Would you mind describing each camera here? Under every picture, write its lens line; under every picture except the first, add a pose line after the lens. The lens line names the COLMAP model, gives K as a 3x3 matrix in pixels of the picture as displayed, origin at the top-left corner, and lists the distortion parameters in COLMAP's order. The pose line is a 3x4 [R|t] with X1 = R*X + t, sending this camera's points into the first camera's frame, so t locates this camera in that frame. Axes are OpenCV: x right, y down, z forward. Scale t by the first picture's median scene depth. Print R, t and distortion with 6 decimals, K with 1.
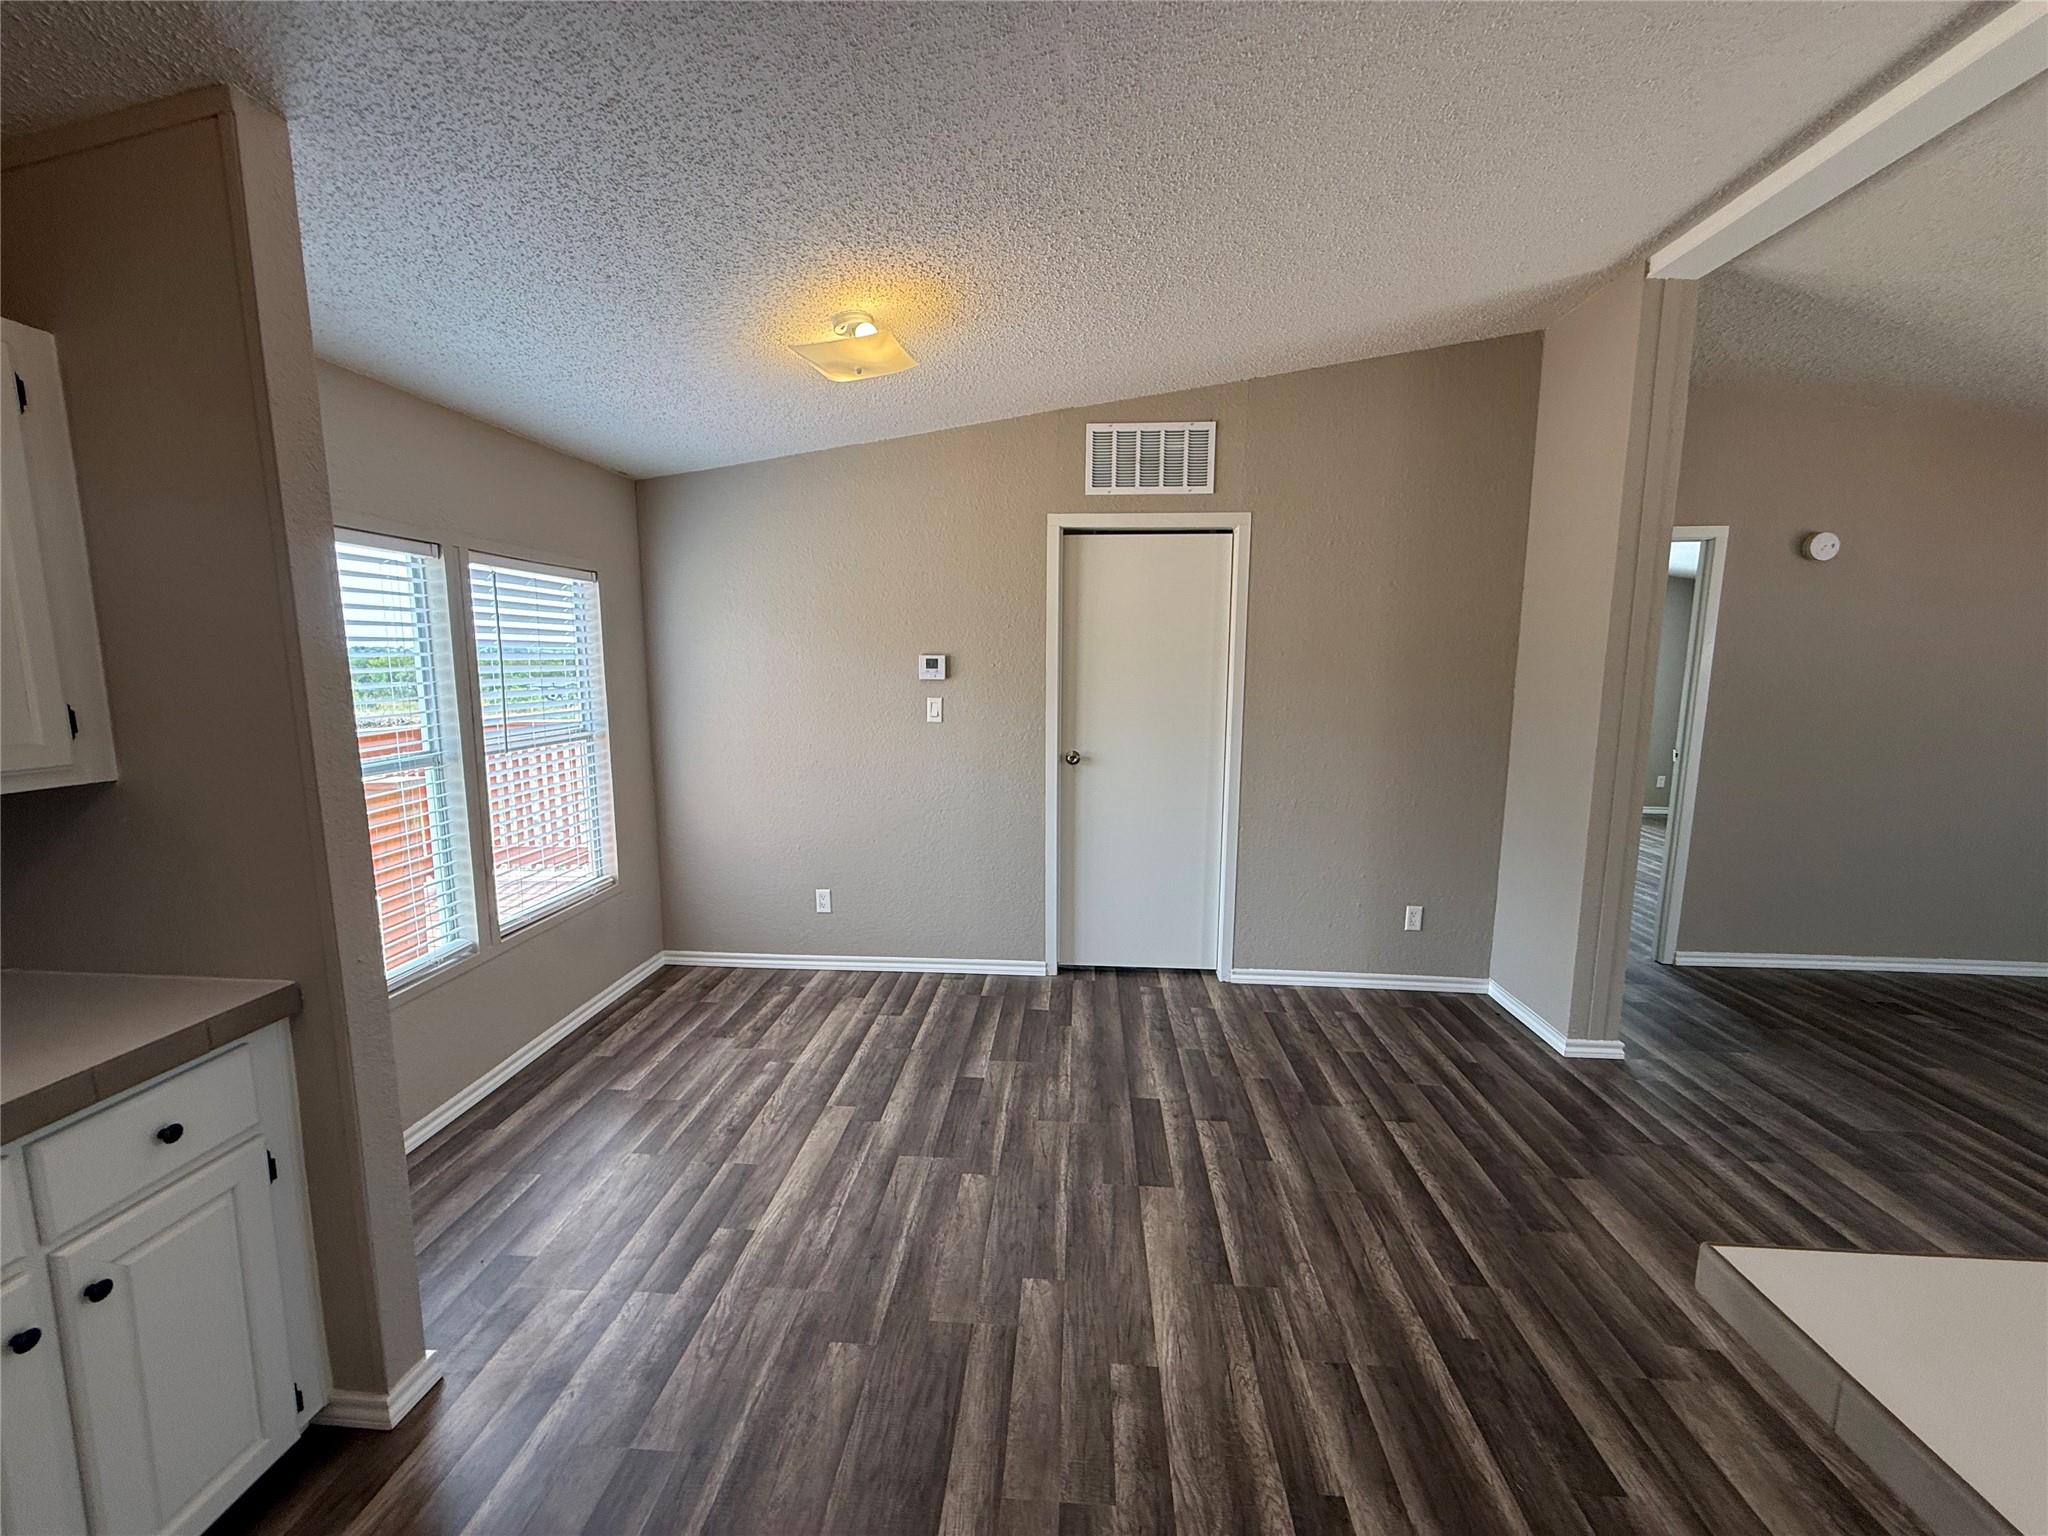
lens RADIAL K [[817.1, 0, 1022.2], [0, 817.1, 766.1], [0, 0, 1]] dist [0.000395, 0.000697]
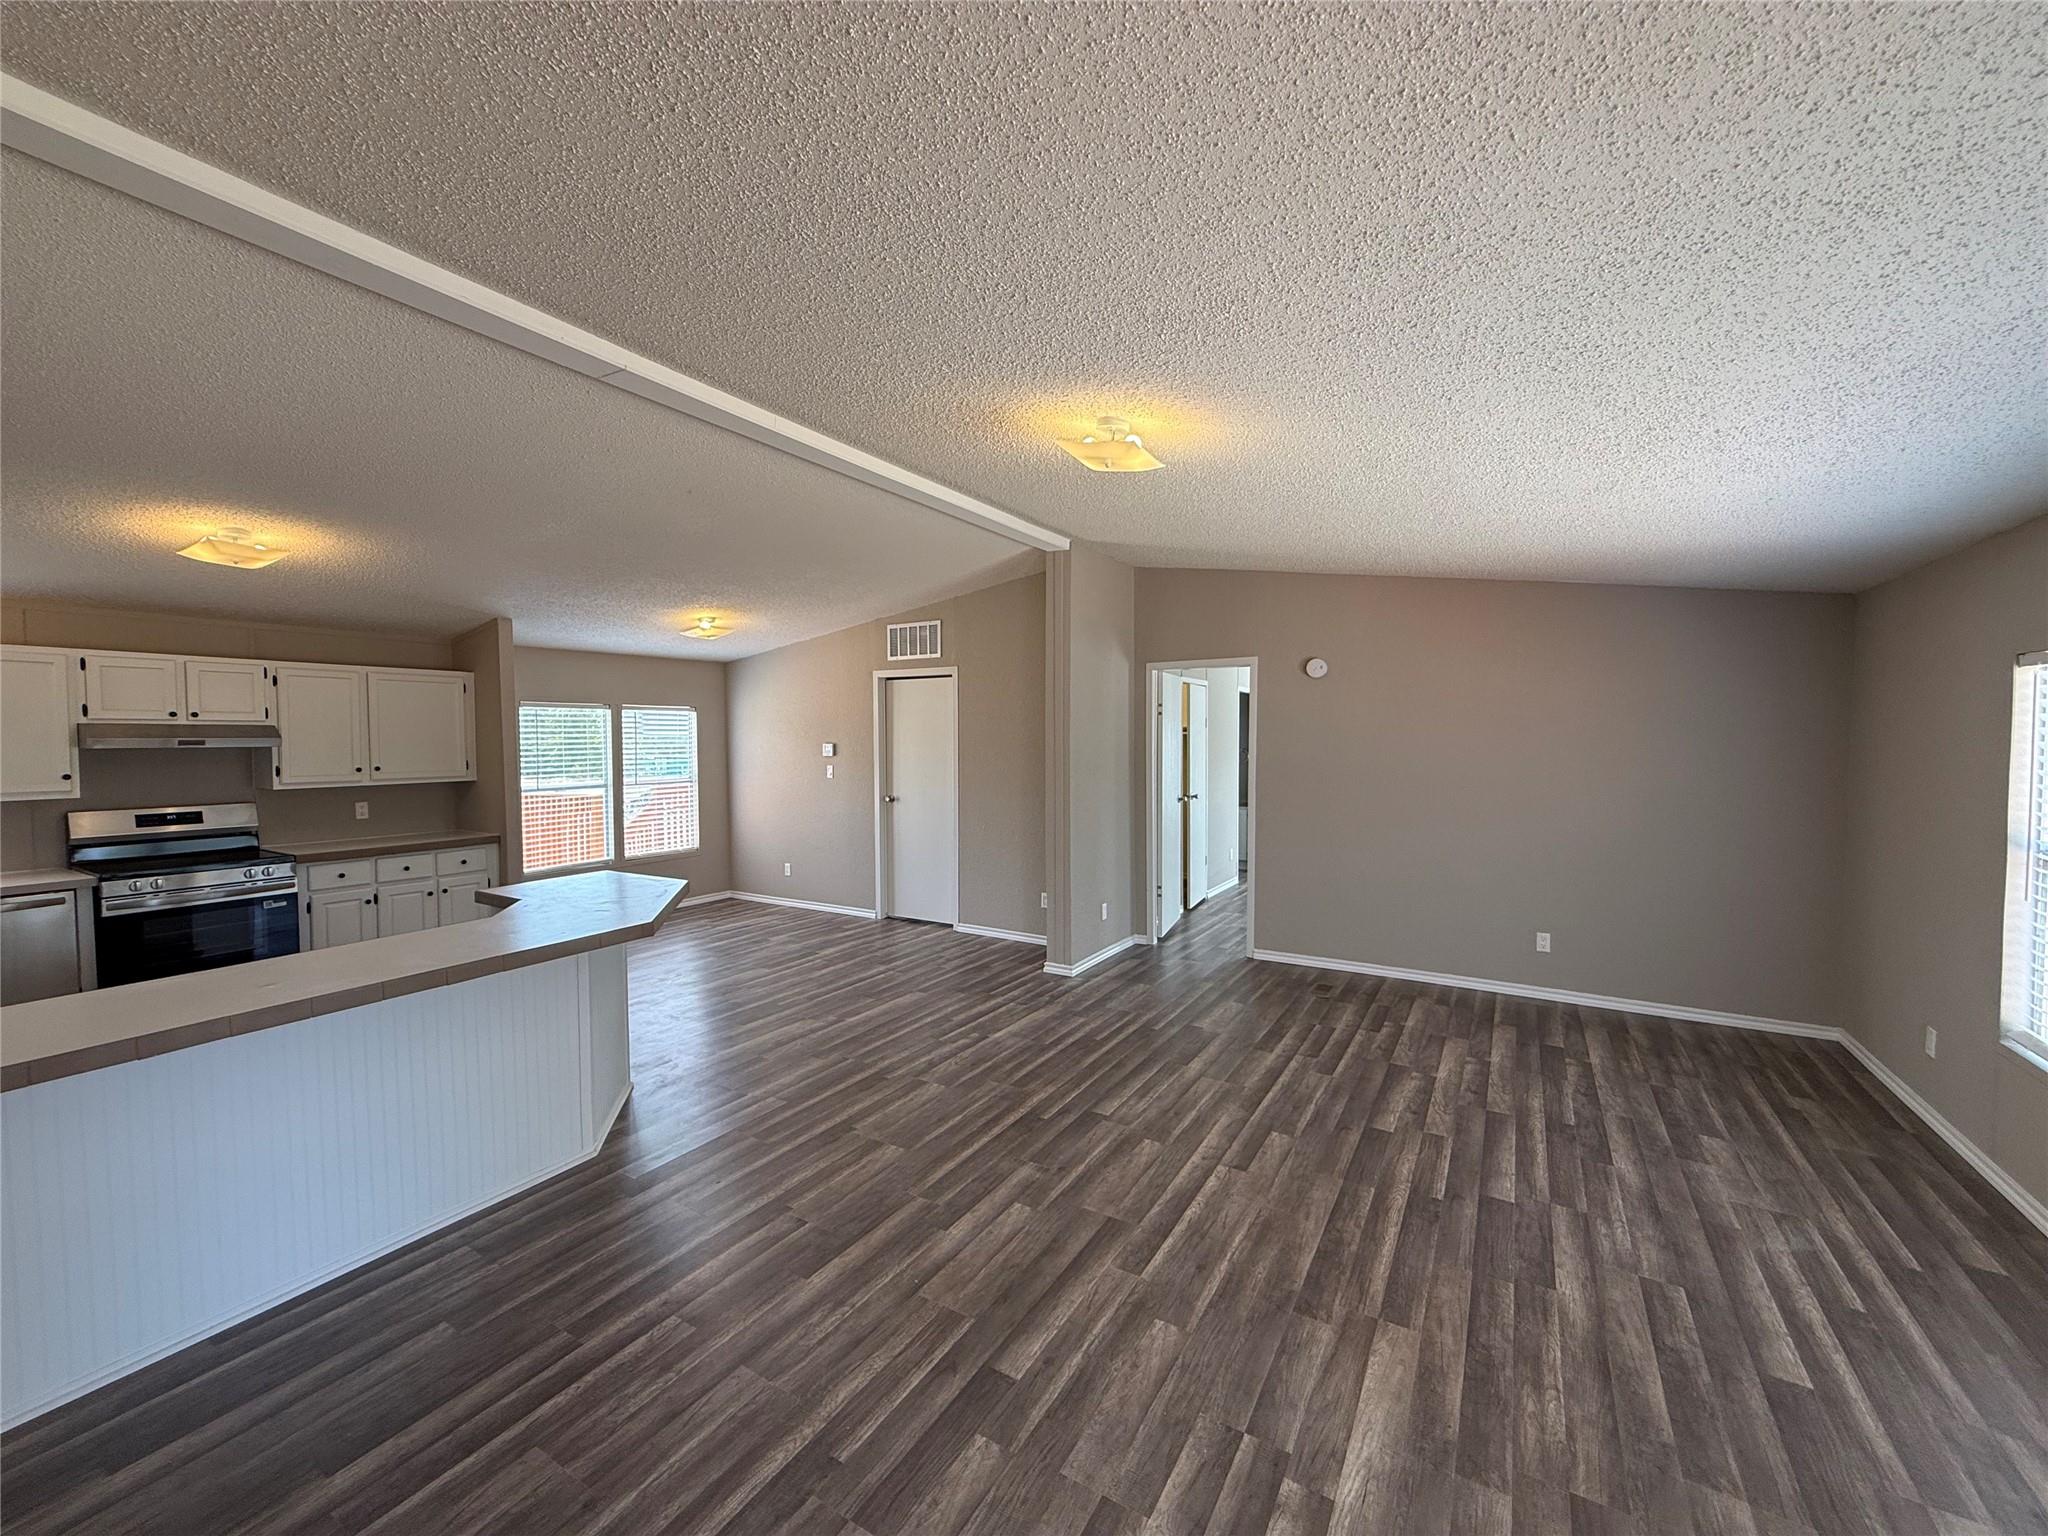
lens RADIAL K [[817.1, 0, 1024.7], [0, 817.1, 771.8], [0, 0, 1]] dist [0.000395, 0.000697]
pose [[0.891205, 0.012255, -0.453435, 1.762032], [-0.052199, 0.995765, -0.075681, 0.079329], [0.450587, 0.091116, 0.888071, -0.759086]]
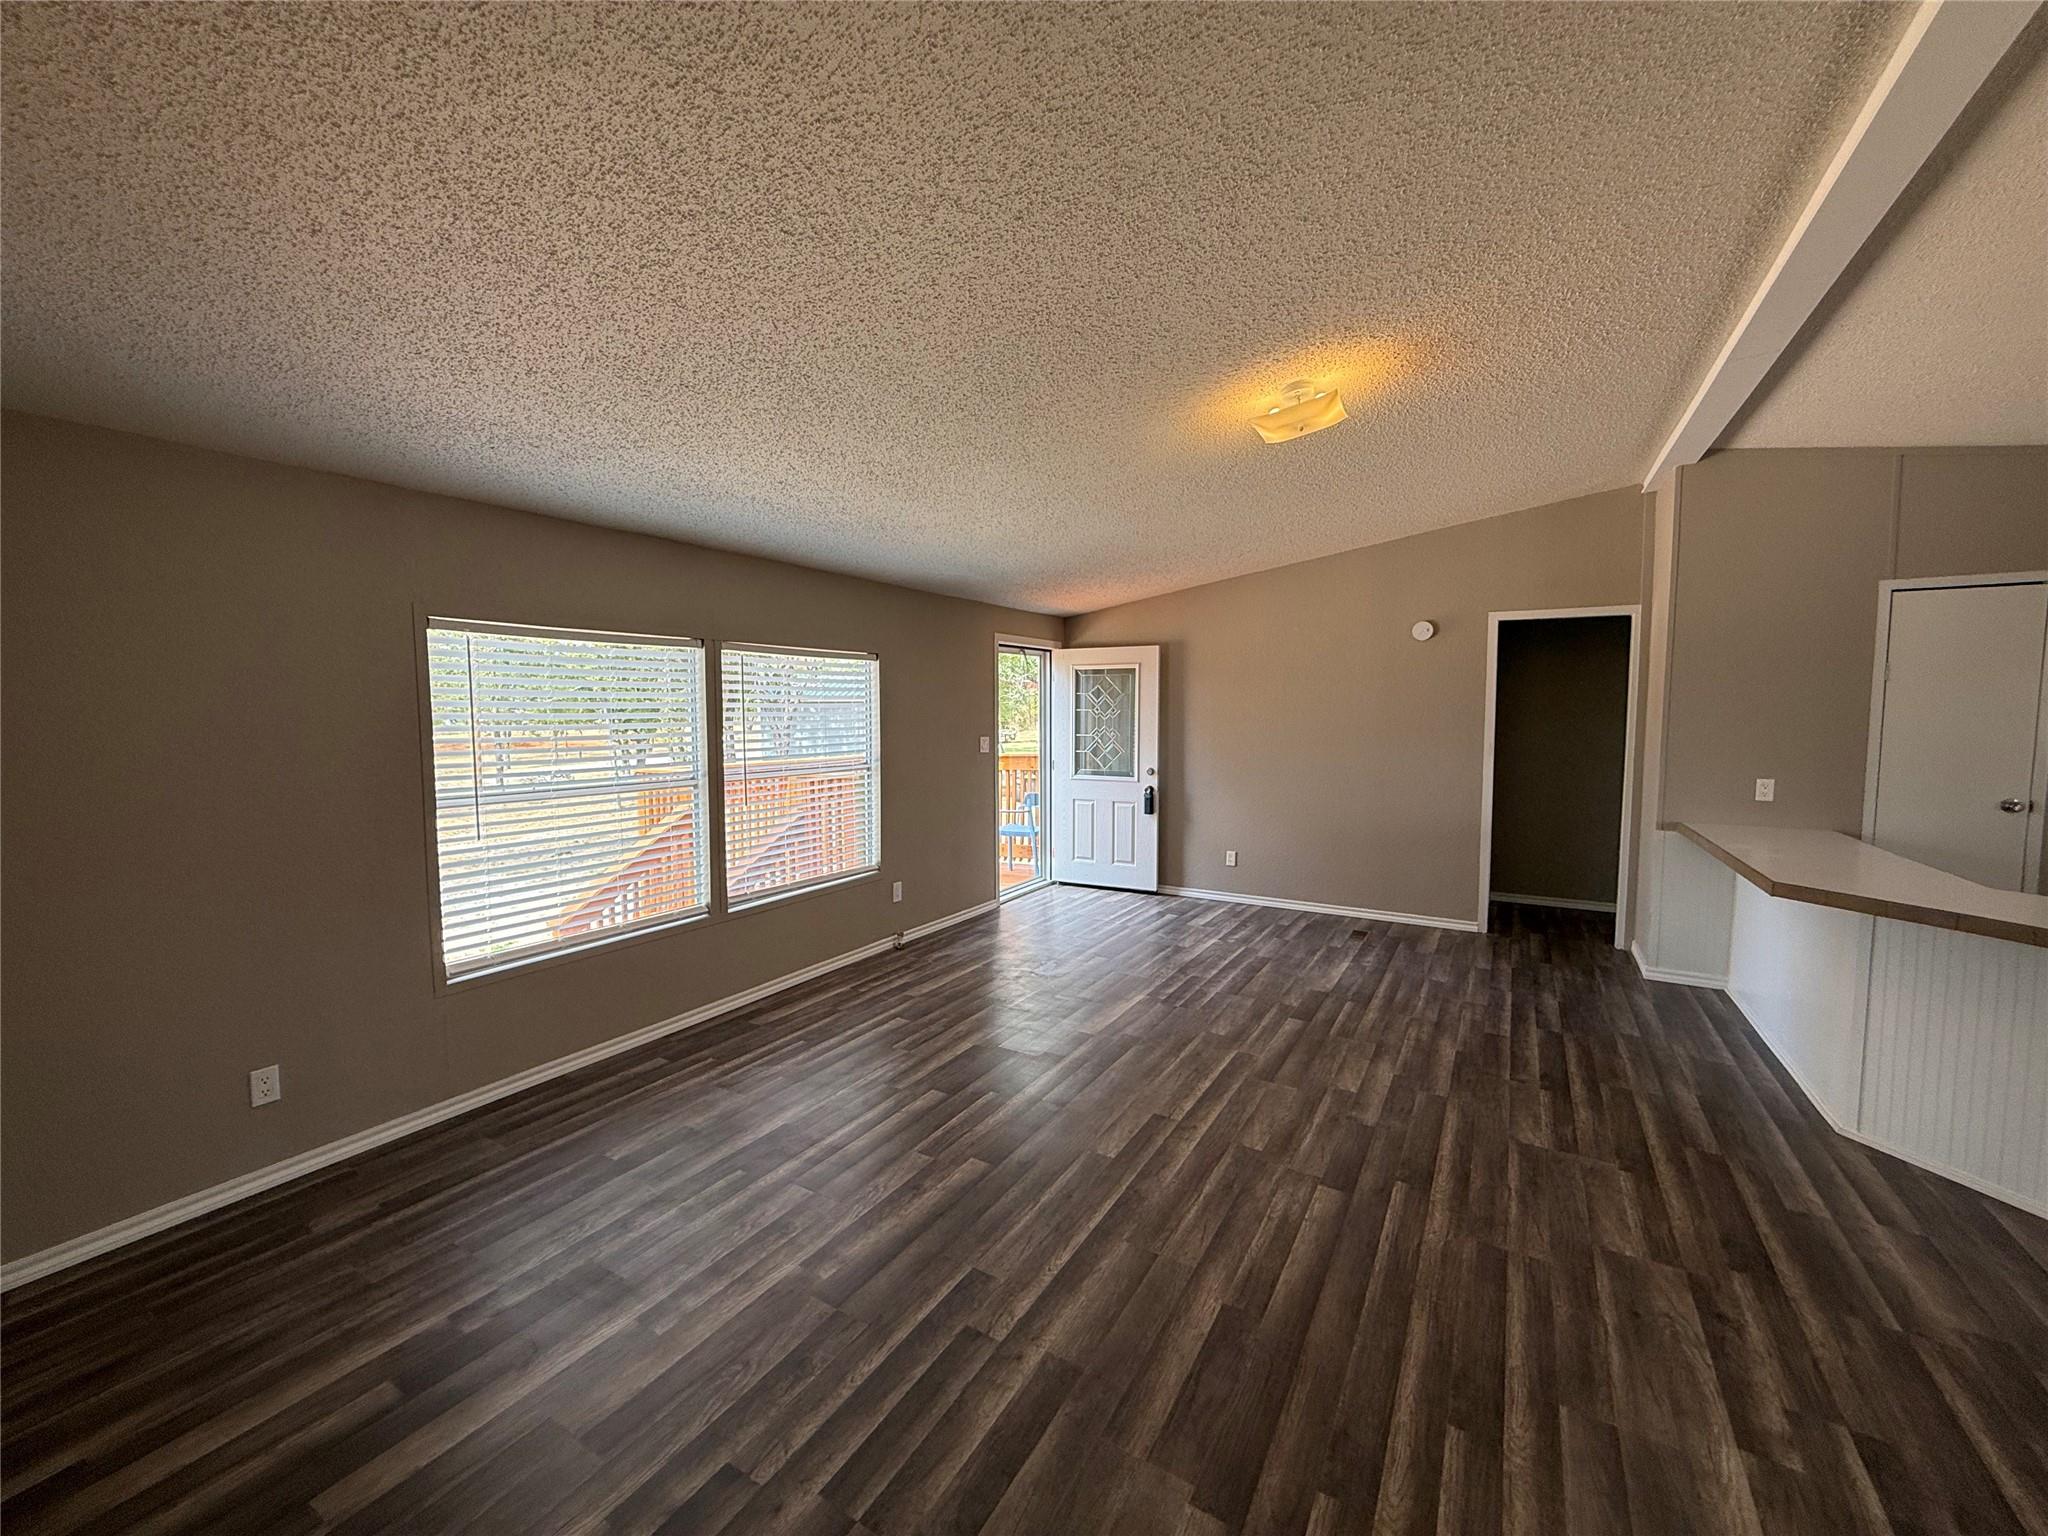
lens RADIAL K [[817.1, 0, 1019.5], [0, 817.1, 766.7], [0, 0, 1]] dist [0.000395, 0.000697]
pose [[-0.890142, -0.035272, 0.454317, 1.172065], [0.057292, 0.980426, 0.188370, -0.197786], [-0.452068, 0.193705, -0.870697, 1.500147]]
